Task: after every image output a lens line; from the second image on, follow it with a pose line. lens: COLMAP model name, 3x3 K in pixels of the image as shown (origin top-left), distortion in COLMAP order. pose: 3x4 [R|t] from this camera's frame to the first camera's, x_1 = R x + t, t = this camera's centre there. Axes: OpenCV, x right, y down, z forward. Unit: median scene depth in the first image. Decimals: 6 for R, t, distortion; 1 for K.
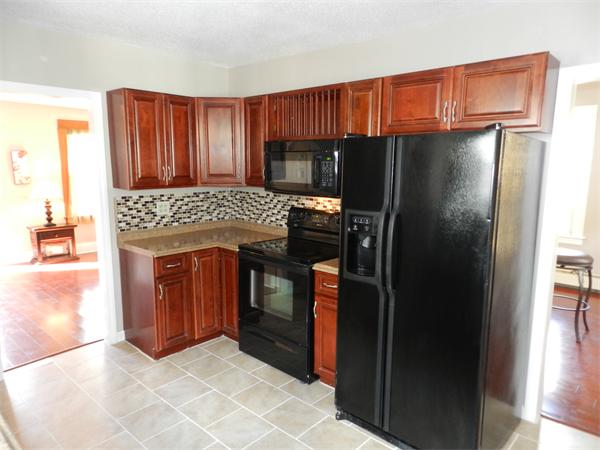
lens RADIAL K [[408.4, 0, 300.0], [0, 408.4, 225.0], [0, 0, 1]] dist [0.025559, -0.000717]
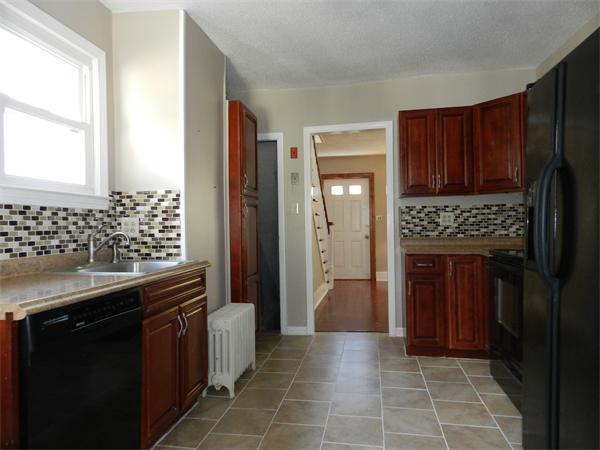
lens RADIAL K [[408.4, 0, 300.0], [0, 408.4, 225.0], [0, 0, 1]] dist [0.025559, -0.000717]
pose [[0.532868, -0.011800, -0.846116, 0.364212], [-0.109636, 0.990512, -0.082860, 0.107172], [0.839066, 0.136918, 0.526519, 0.156827]]
